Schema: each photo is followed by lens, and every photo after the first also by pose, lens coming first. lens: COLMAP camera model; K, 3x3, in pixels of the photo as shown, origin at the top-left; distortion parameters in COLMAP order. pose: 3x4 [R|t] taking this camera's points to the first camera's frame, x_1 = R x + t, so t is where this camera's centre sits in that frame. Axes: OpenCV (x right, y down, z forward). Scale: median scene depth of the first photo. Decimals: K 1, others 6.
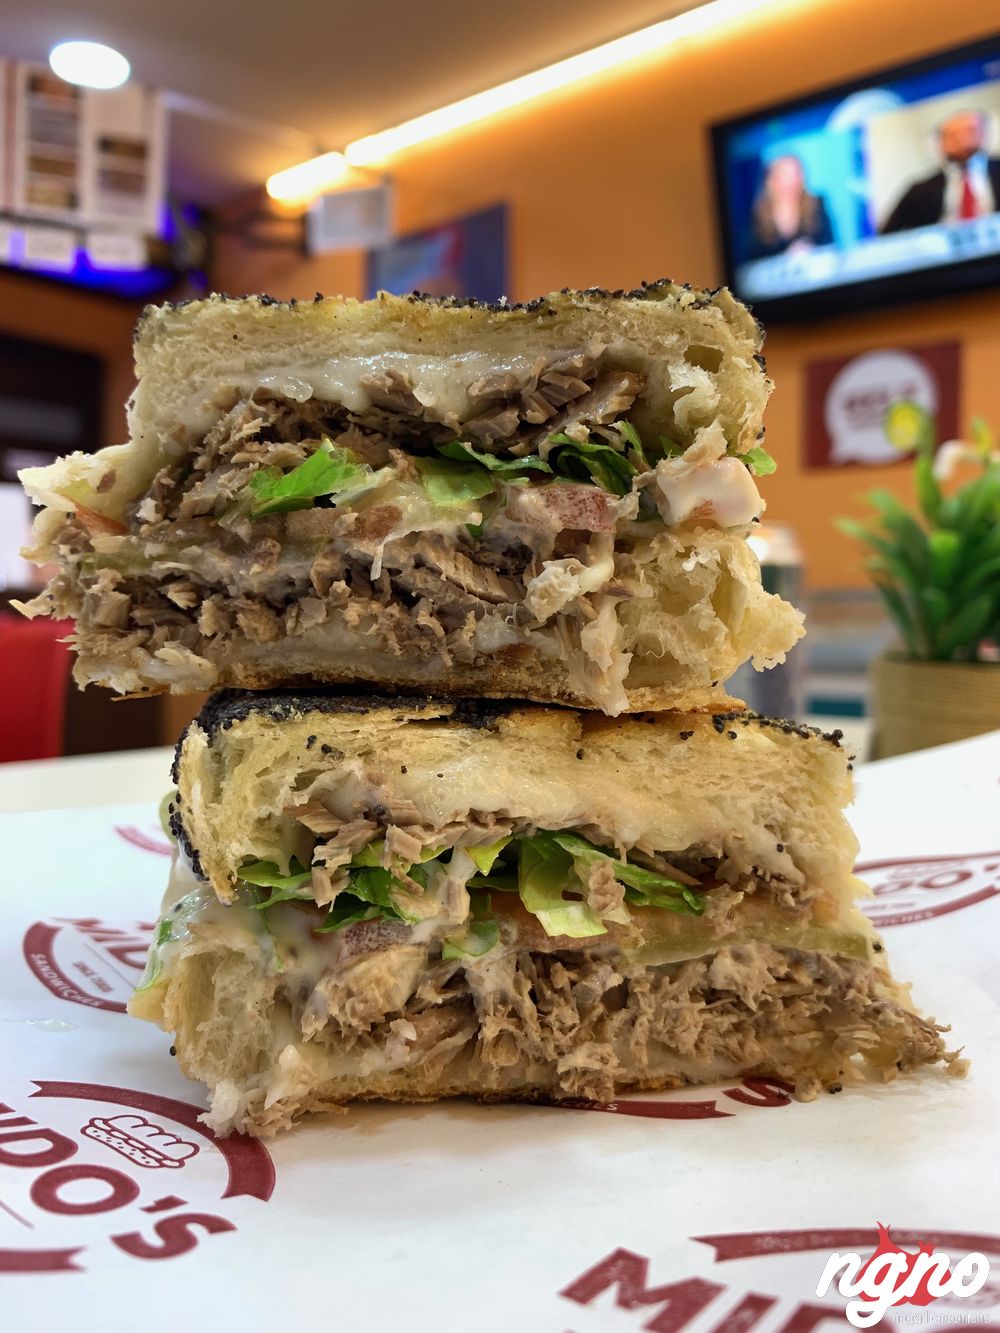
lens RADIAL K [[1145.9, 0, 501.6], [0, 1145.9, 666.2], [0, 0, 1]] dist [0.156539, -0.598036]
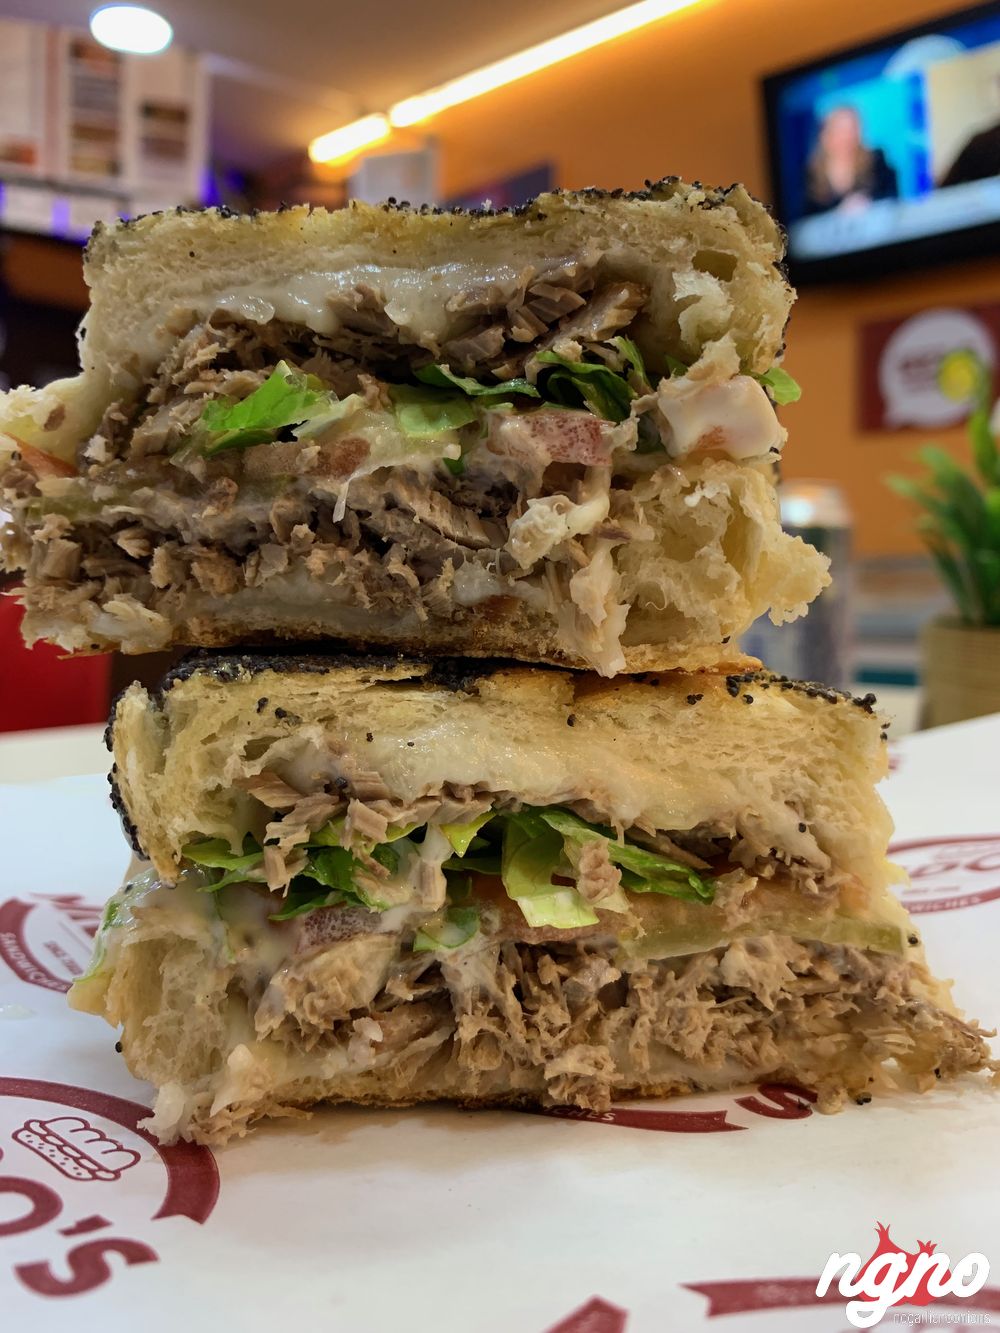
lens RADIAL K [[1146.4, 0, 503.9], [0, 1146.4, 665.3], [0, 0, 1]] dist [0.092276, -0.368916]
pose [[0.999066, 0.001241, -0.043192, 0.053404], [-0.000225, 0.999724, 0.023501, 0.013563], [0.043210, -0.023469, 0.998790, 0.120787]]
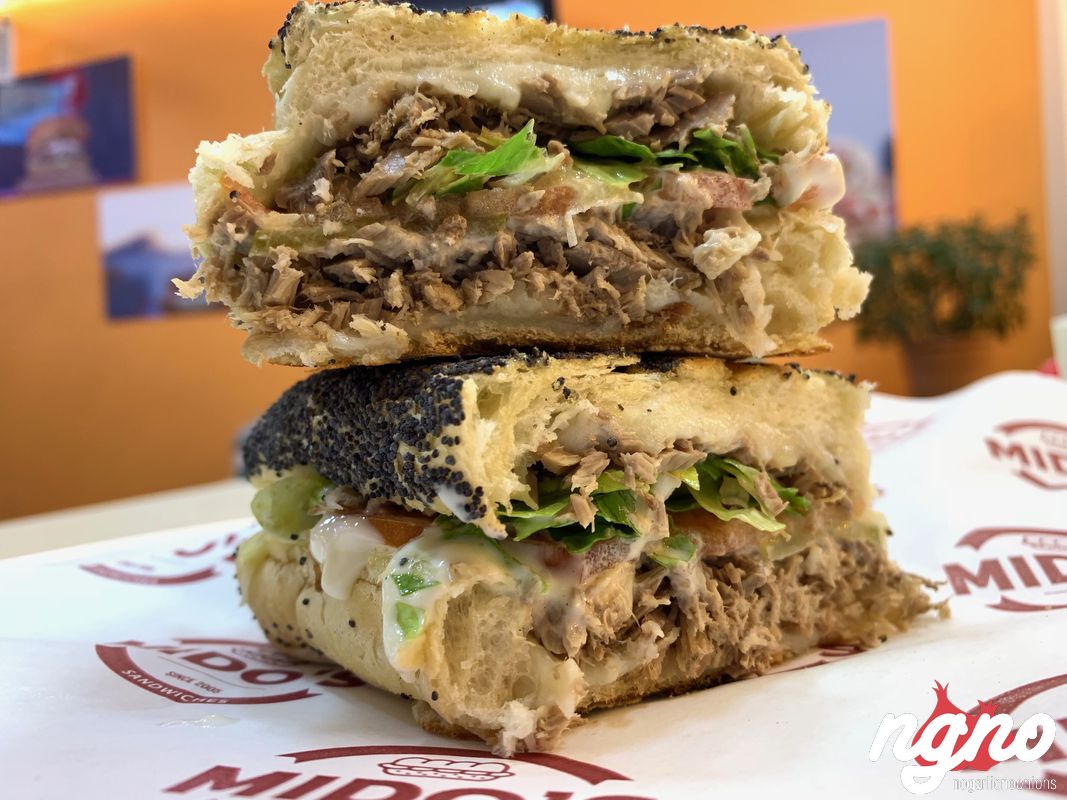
lens RADIAL K [[872.9, 0, 533.5], [0, 872.9, 418.6], [0, 0, 1]] dist [0.099817, -0.354074]
pose [[0.909589, -0.057440, 0.411519, -0.500792], [0.079113, 0.996222, -0.035811, 0.120337], [-0.407908, 0.065130, 0.910697, 0.232140]]
